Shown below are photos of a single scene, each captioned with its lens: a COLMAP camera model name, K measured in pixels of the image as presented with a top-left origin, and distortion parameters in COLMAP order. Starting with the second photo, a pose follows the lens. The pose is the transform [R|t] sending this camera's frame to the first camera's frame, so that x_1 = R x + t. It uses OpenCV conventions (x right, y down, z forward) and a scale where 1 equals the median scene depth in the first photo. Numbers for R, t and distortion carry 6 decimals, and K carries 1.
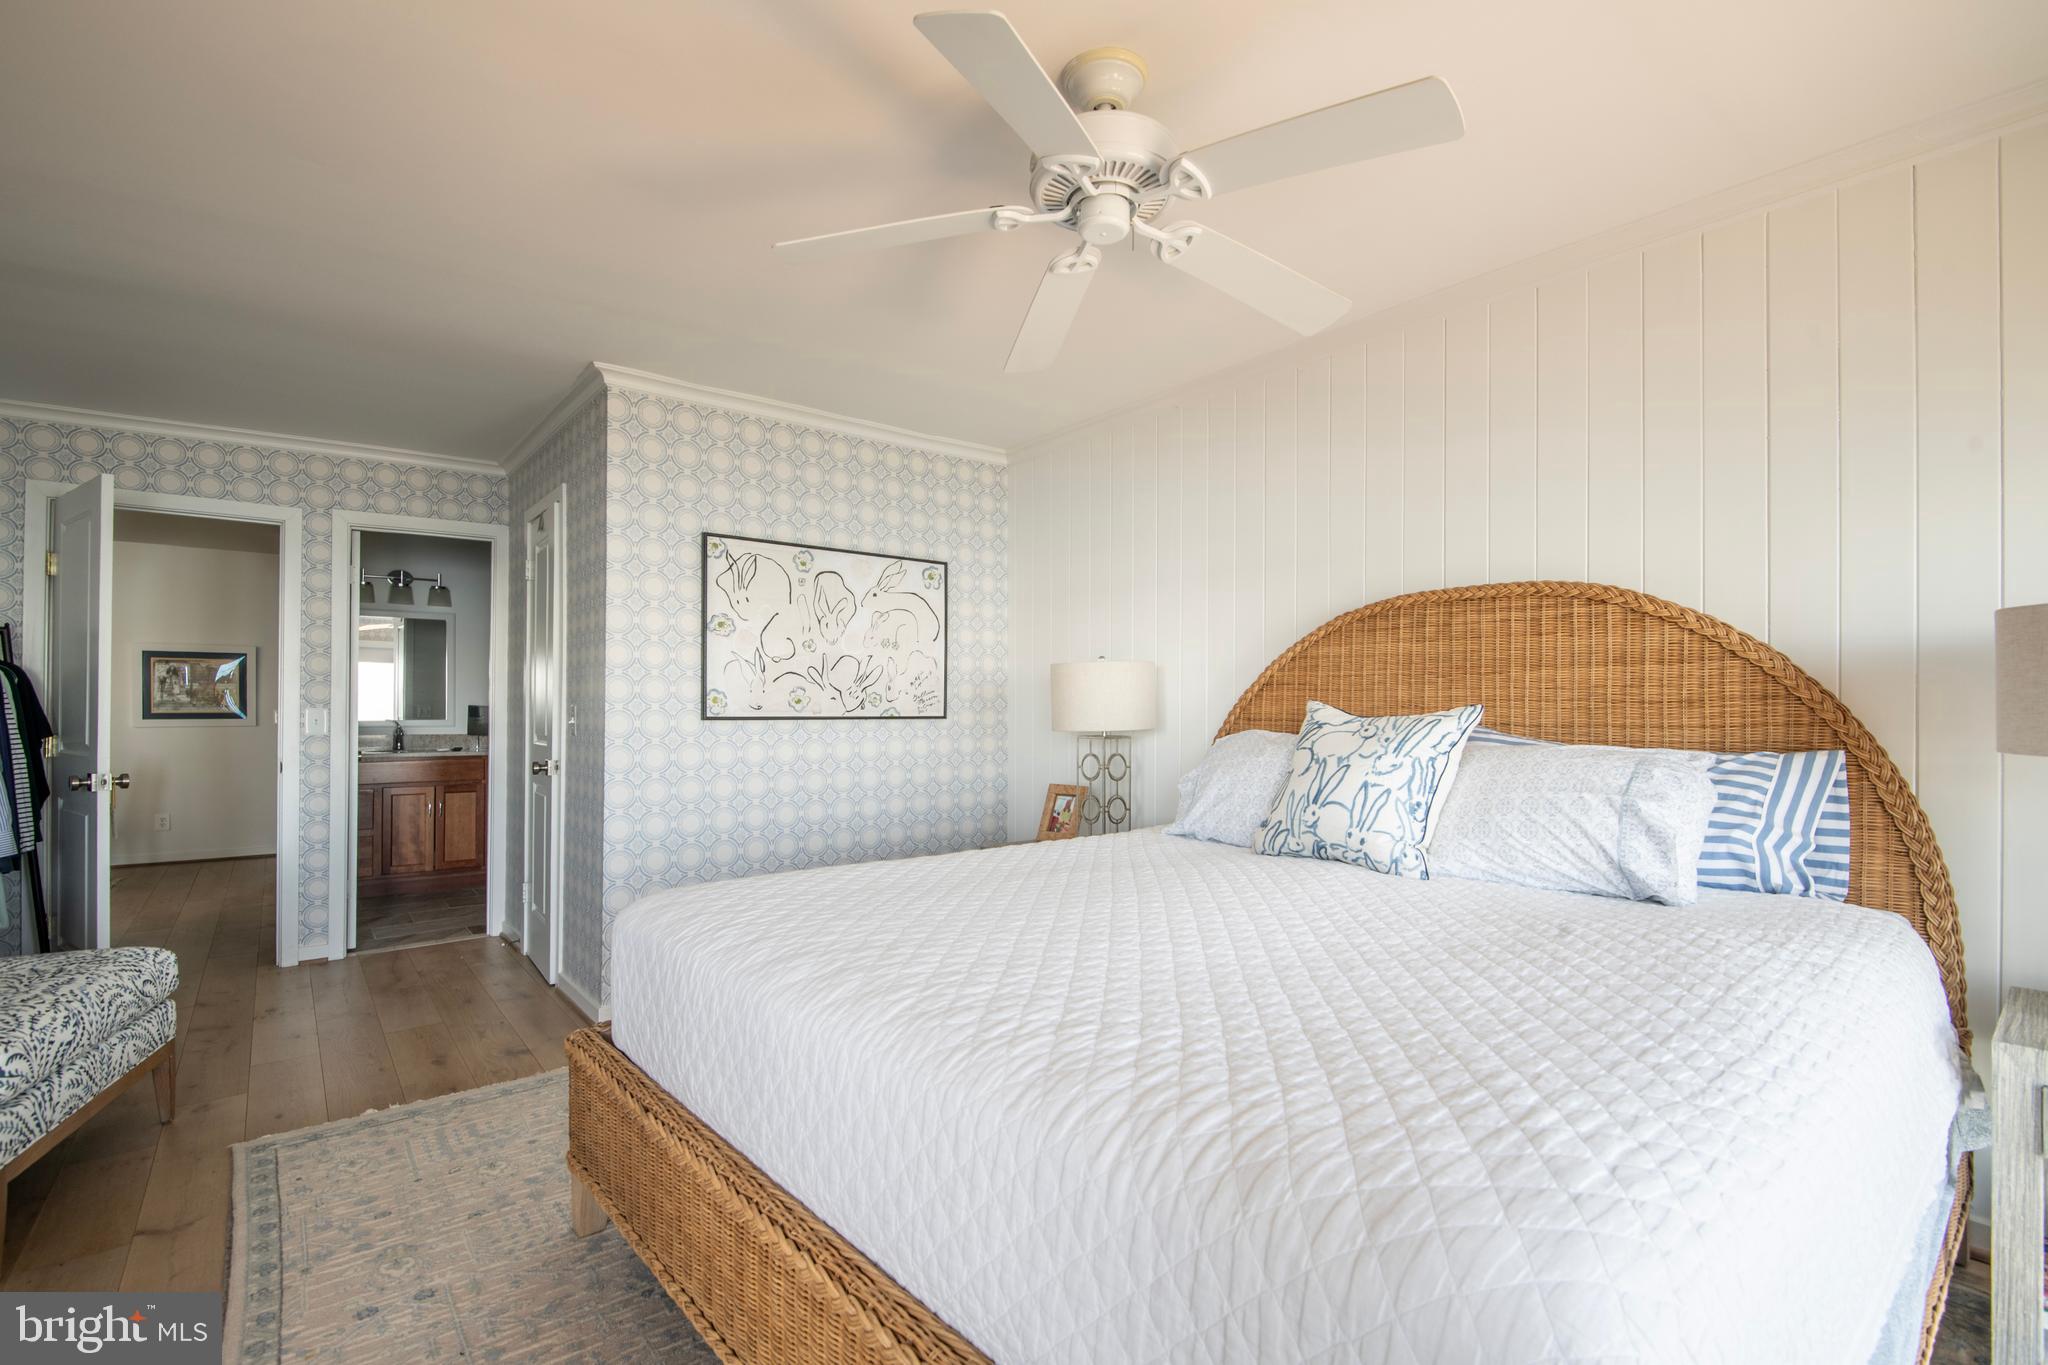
lens RADIAL K [[920.8, 0, 1003.4], [0, 920.8, 698.8], [0, 0, 1]] dist [0.018218, -0.016271]
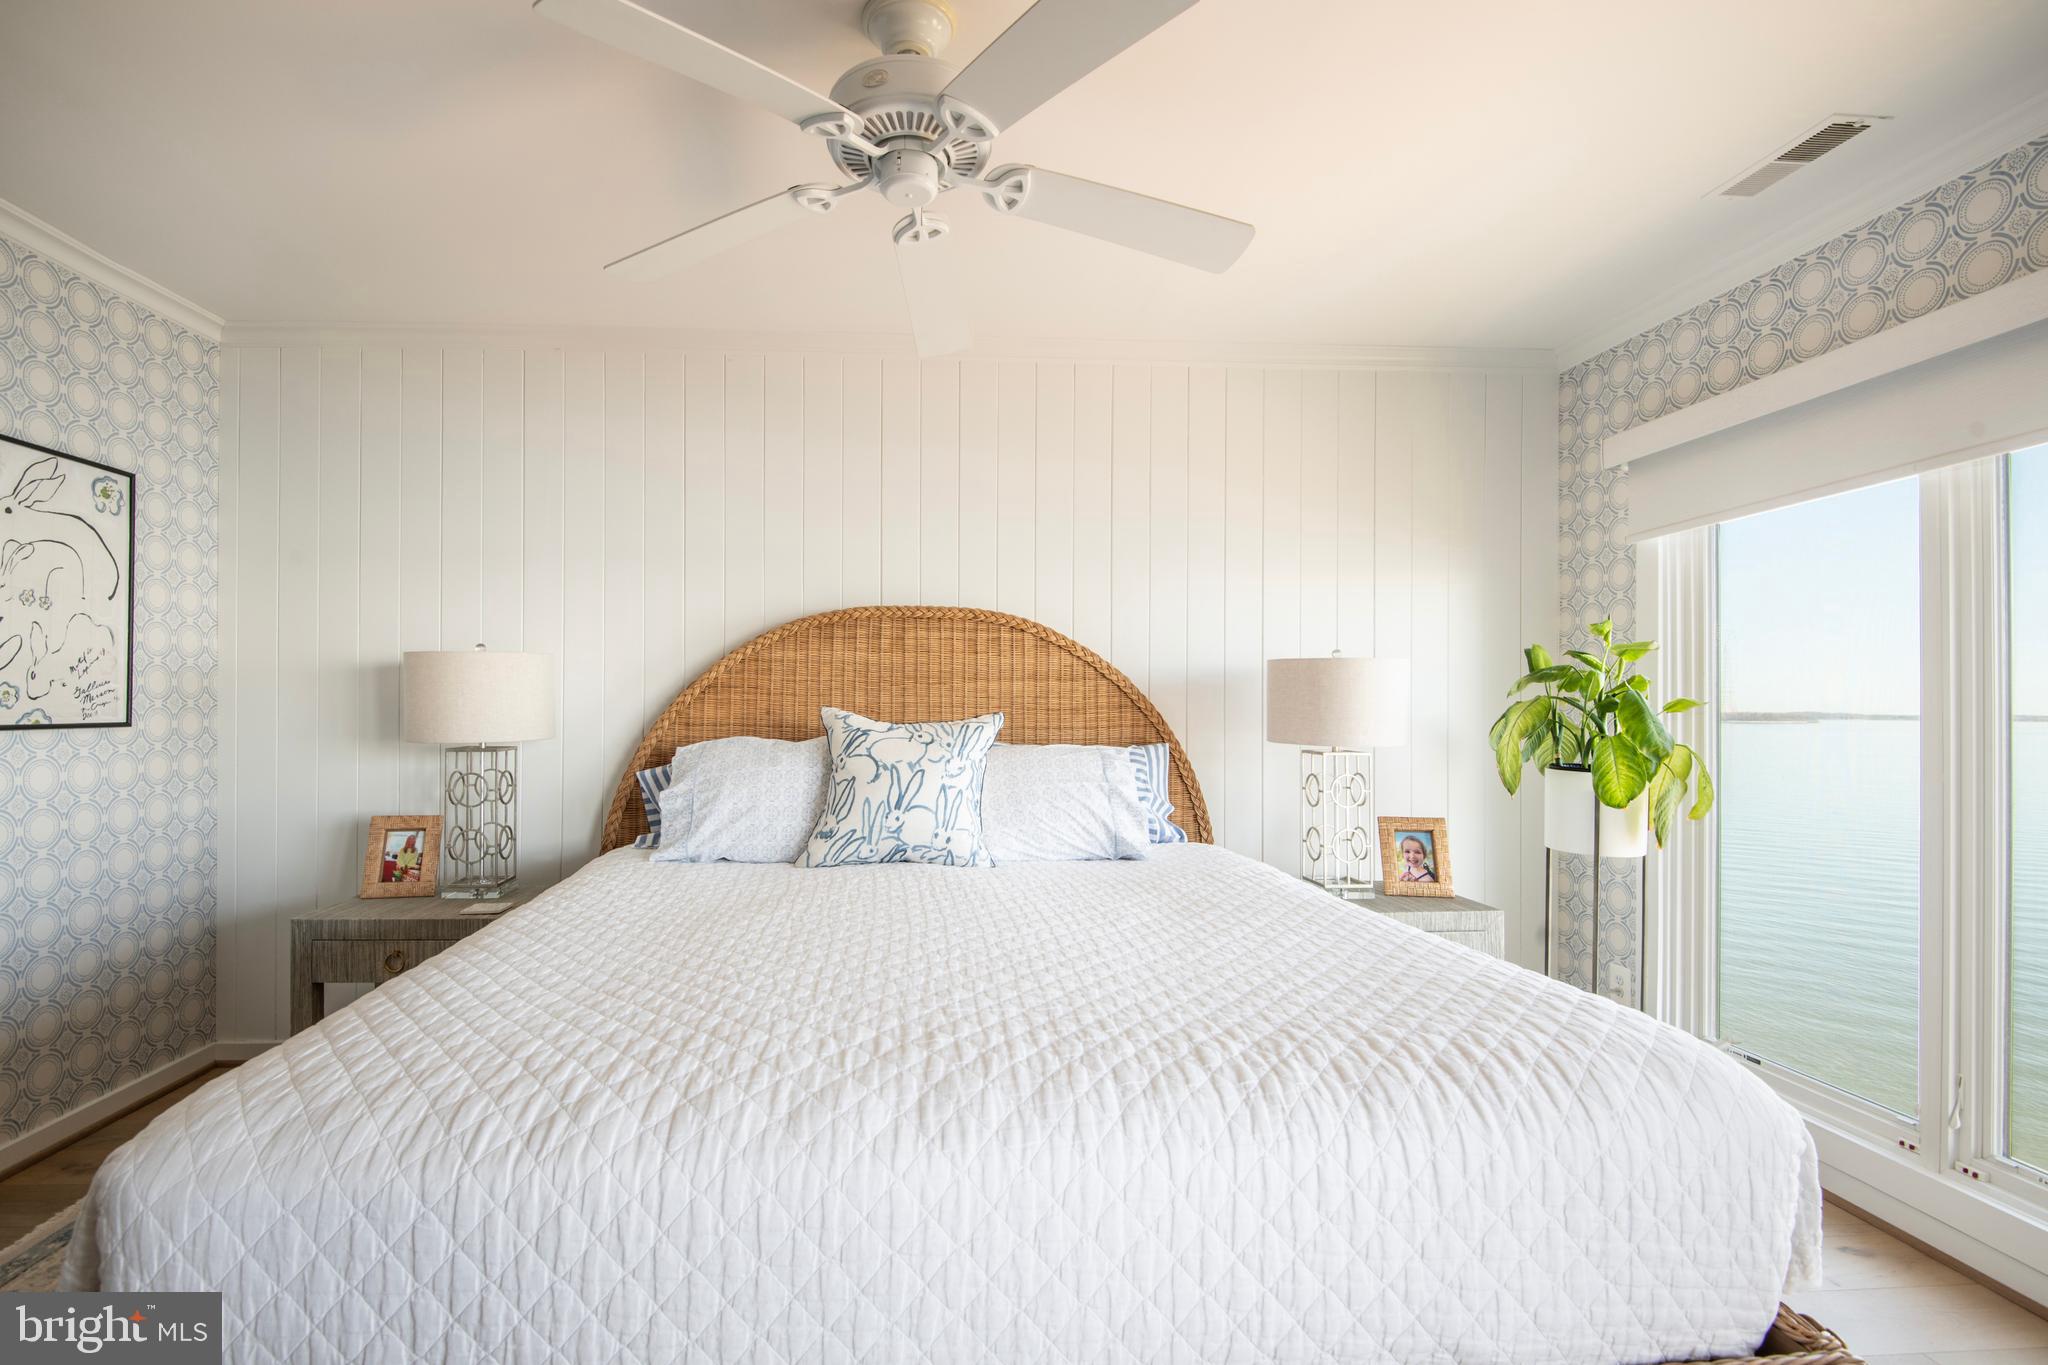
lens RADIAL K [[967.2, 0, 956.5], [0, 967.2, 679.2], [0, 0, 1]] dist [0.005597, -0.000670]
pose [[0.577377, 0.023314, 0.816144, -0.492261], [-0.015474, 0.999725, -0.017611, -0.013130], [-0.816331, -0.002461, 0.577580, 0.309268]]
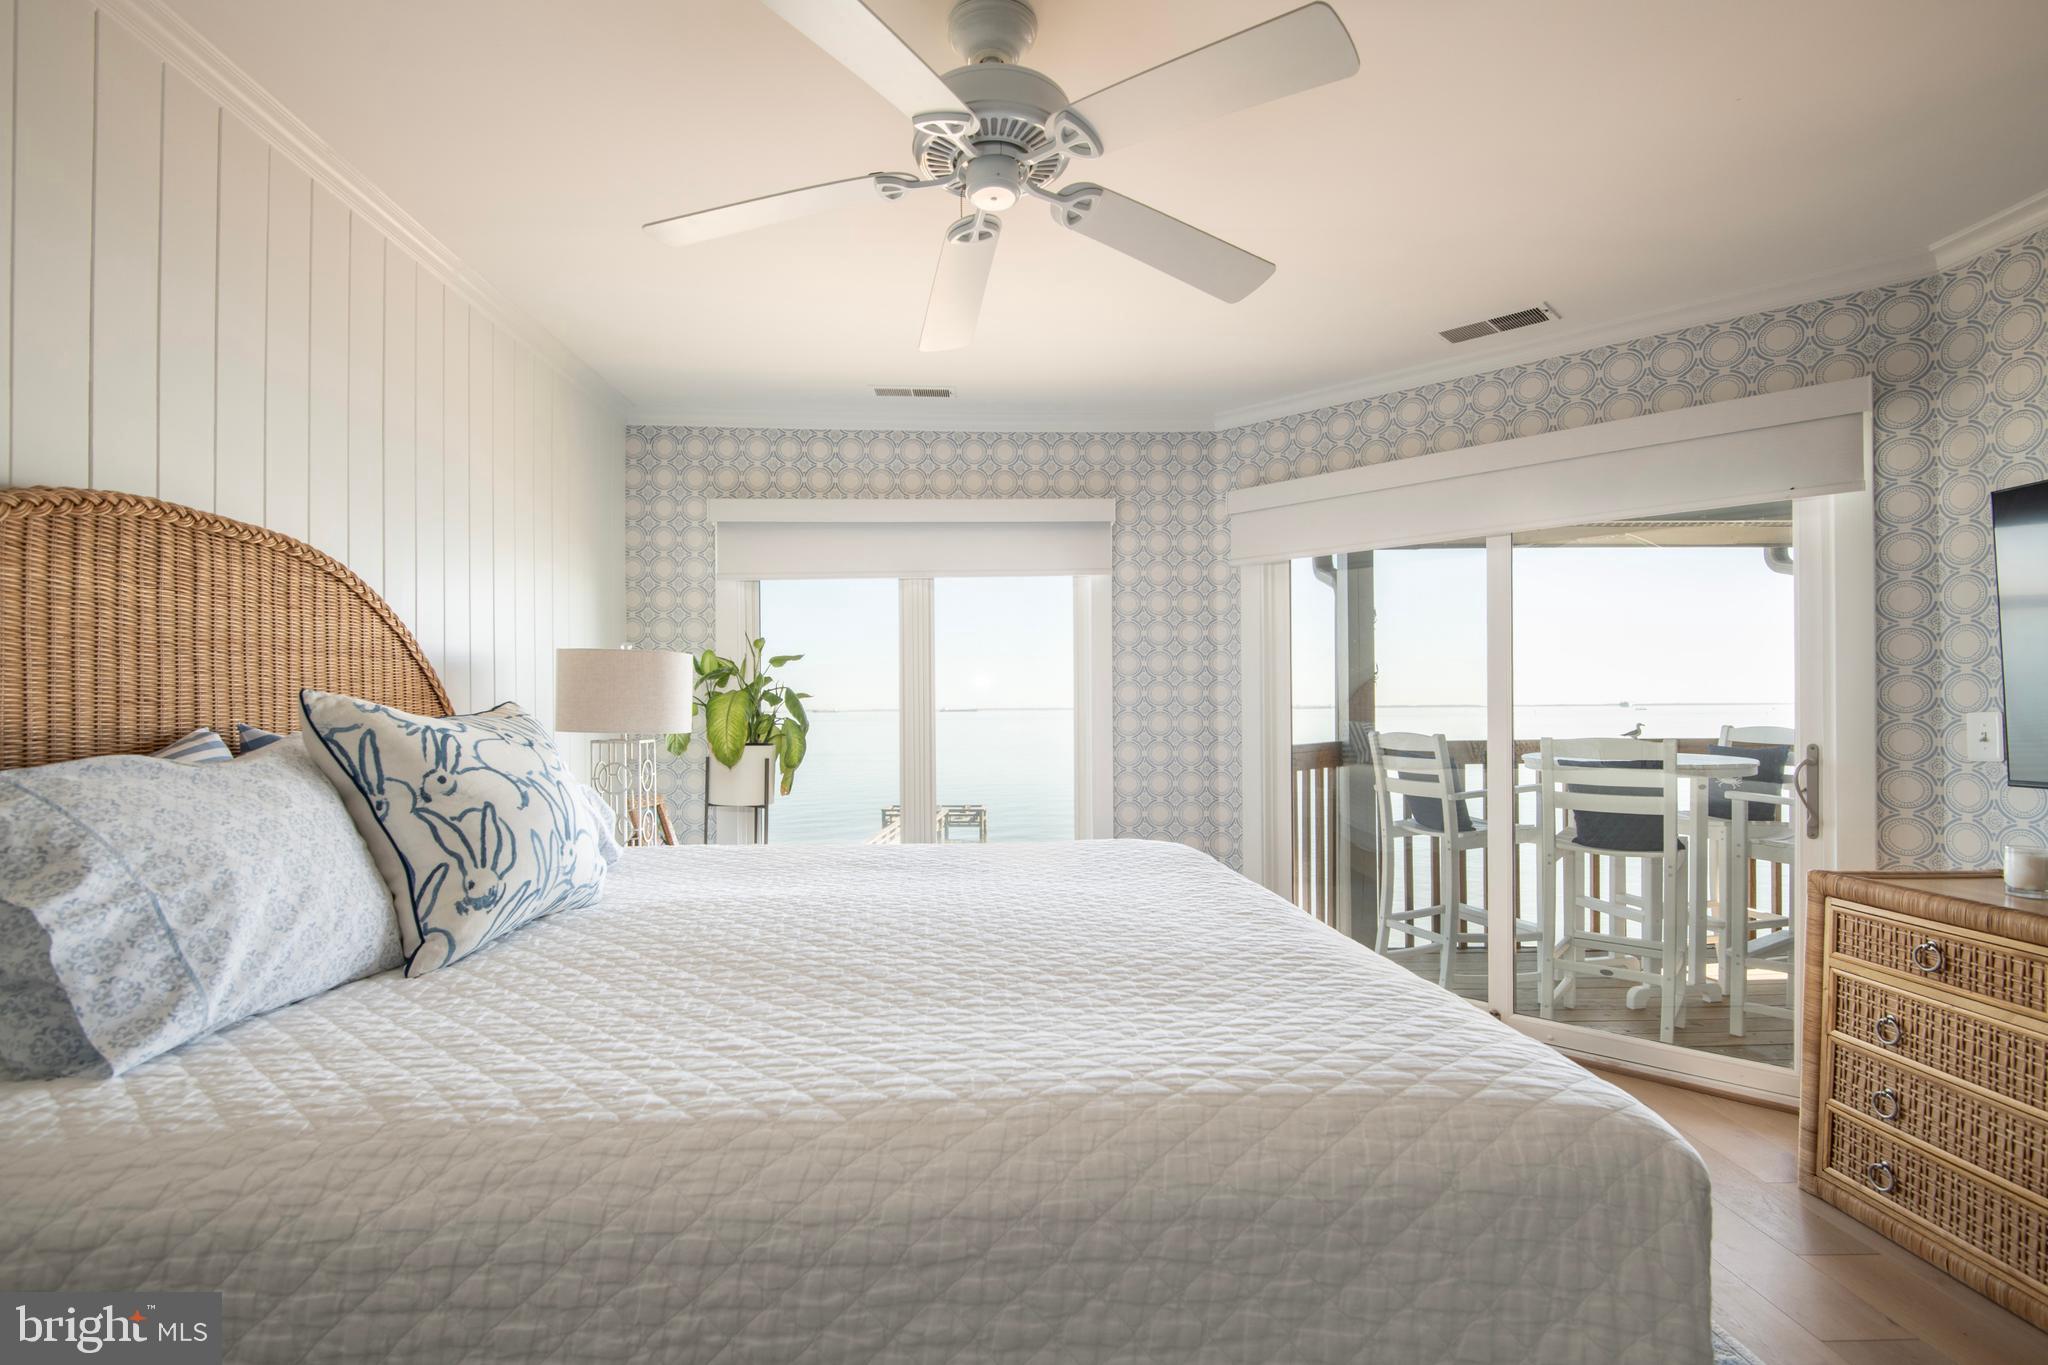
lens RADIAL K [[920.8, 0, 1003.4], [0, 920.8, 698.8], [0, 0, 1]] dist [0.018218, -0.016271]
pose [[-0.798447, 0.002288, 0.602061, -0.355935], [-0.012586, 0.999711, -0.020489, 0.013917], [-0.601934, -0.023937, -0.798187, 1.323006]]
